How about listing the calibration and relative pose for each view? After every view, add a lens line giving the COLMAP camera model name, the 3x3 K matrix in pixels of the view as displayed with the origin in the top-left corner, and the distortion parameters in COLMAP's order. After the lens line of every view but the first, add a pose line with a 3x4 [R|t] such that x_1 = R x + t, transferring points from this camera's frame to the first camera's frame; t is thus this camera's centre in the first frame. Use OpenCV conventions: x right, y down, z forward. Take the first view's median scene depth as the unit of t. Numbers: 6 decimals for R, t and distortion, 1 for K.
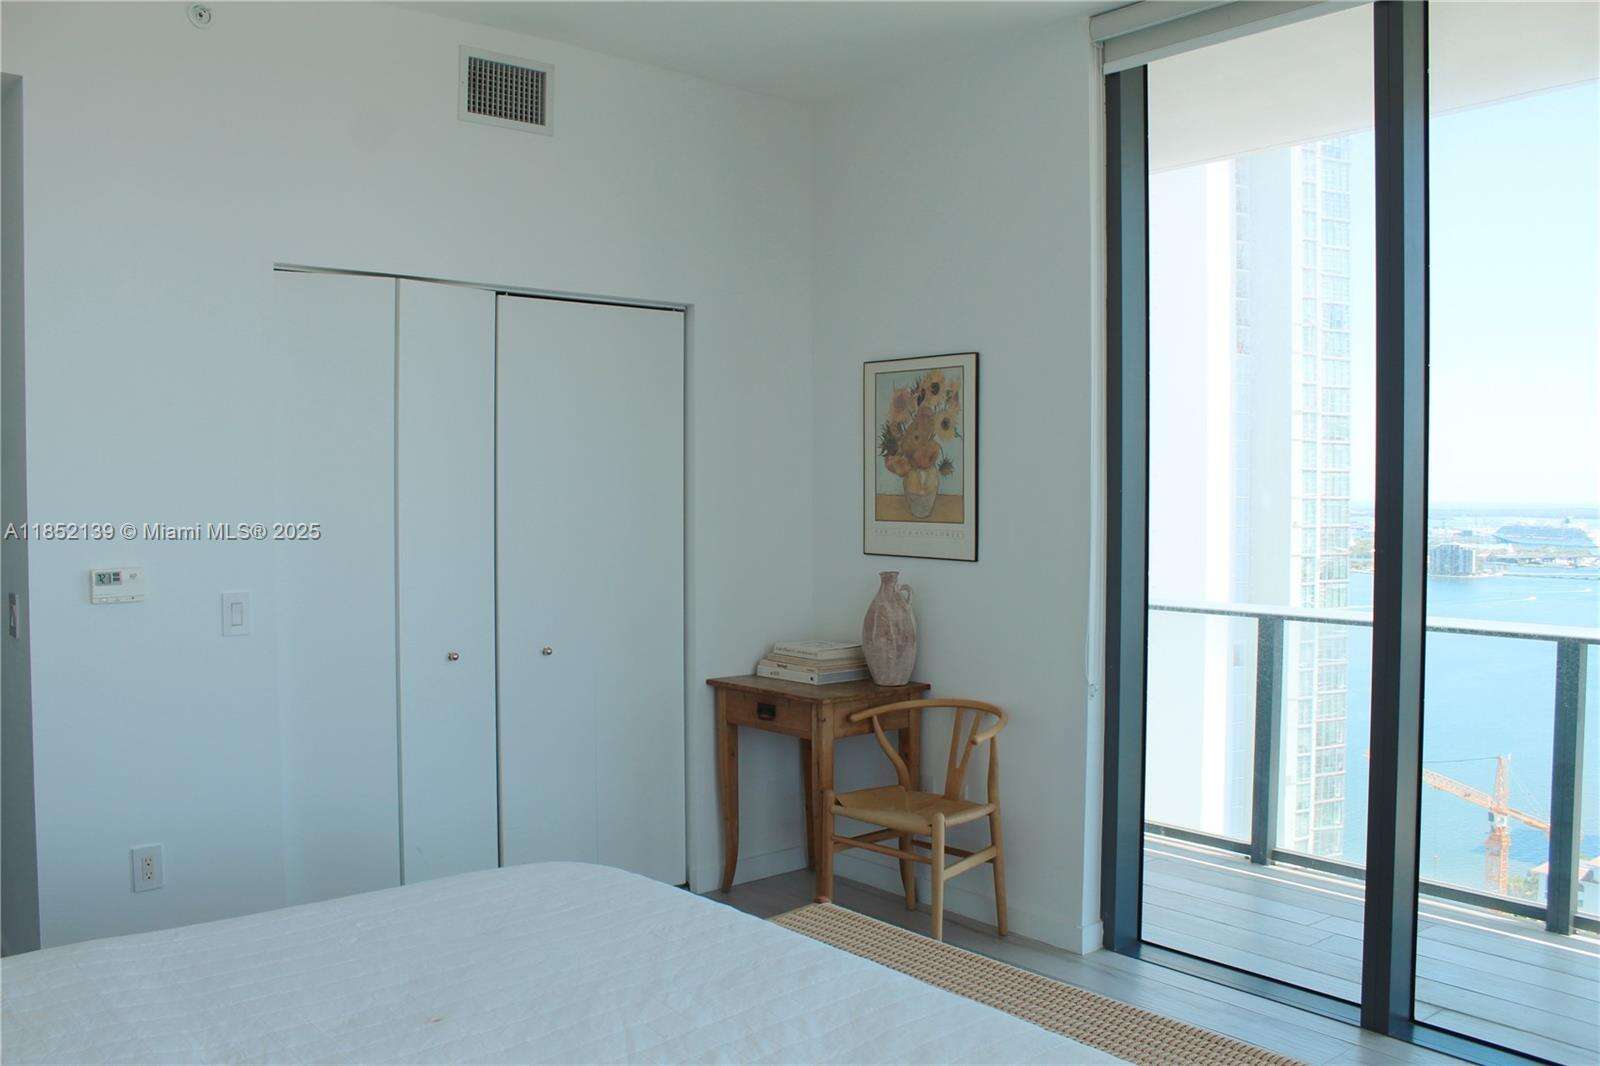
lens RADIAL K [[1326.7, 0, 770.9], [0, 1326.7, 532.2], [0, 0, 1]] dist [-0.152287, 0.132616]
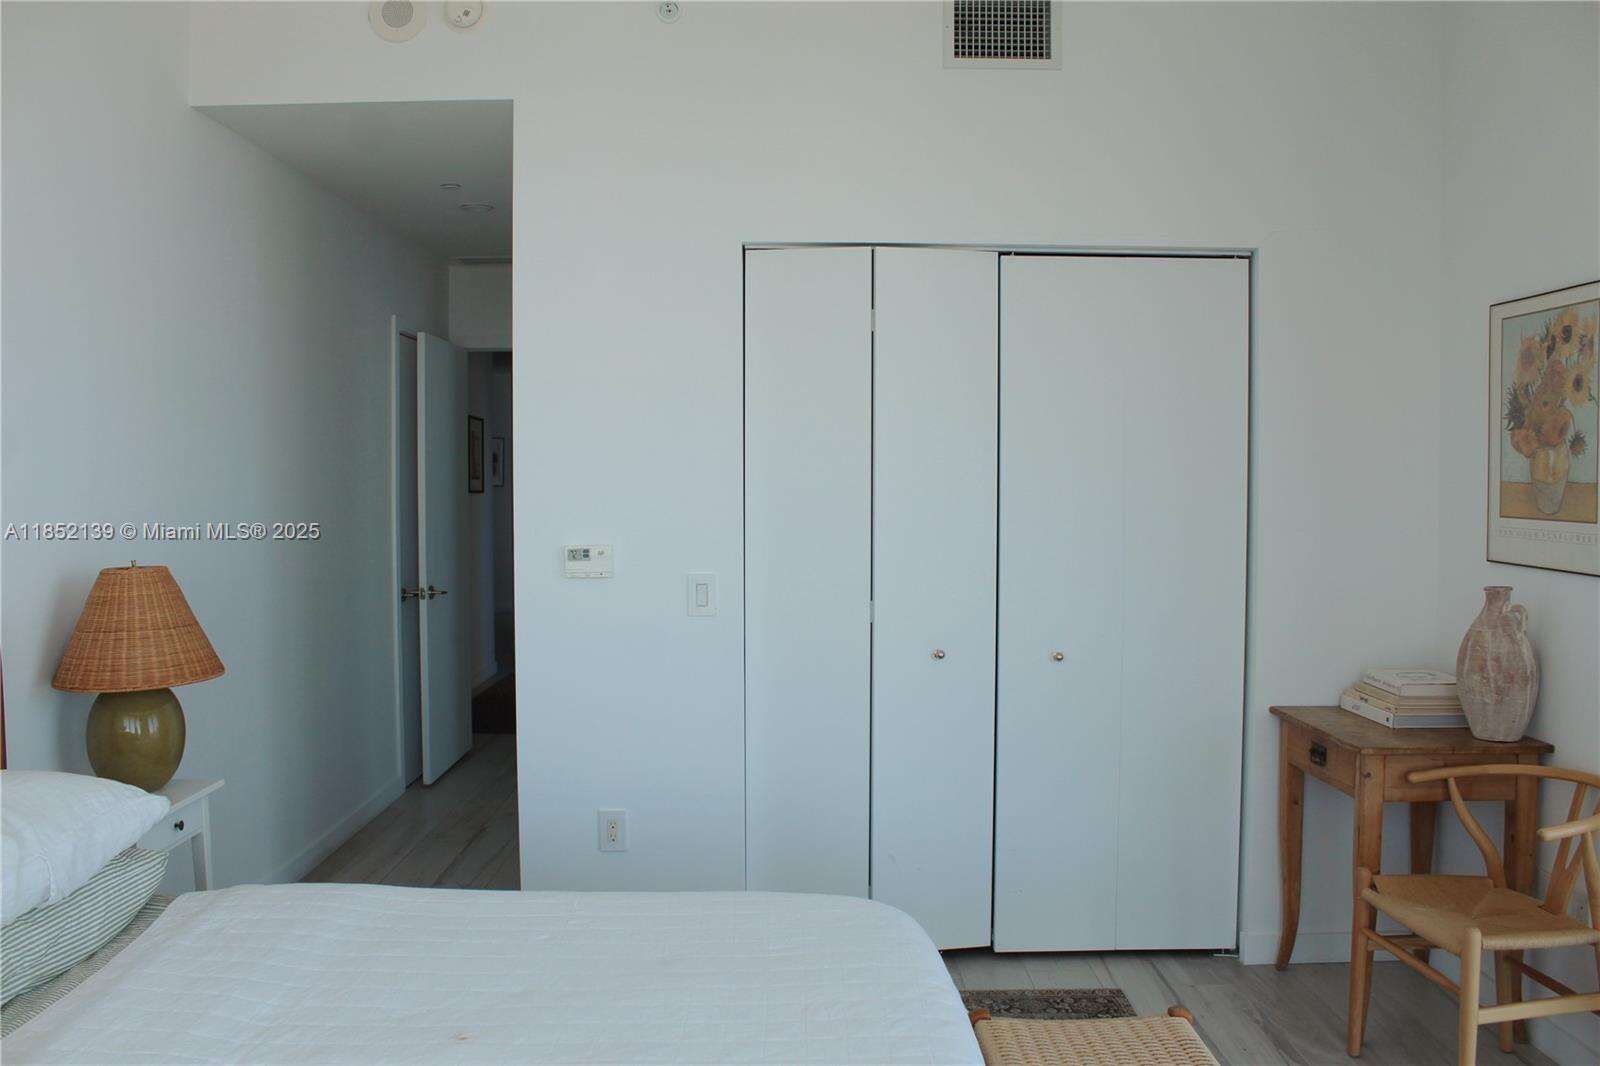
lens RADIAL K [[1326.7, 0, 770.9], [0, 1326.7, 532.2], [0, 0, 1]] dist [-0.152287, 0.132616]
pose [[0.774388, 0.028643, -0.632063, 0.228297], [-0.022022, 0.999590, 0.018318, -0.004610], [0.632328, -0.000266, 0.774701, 0.192936]]
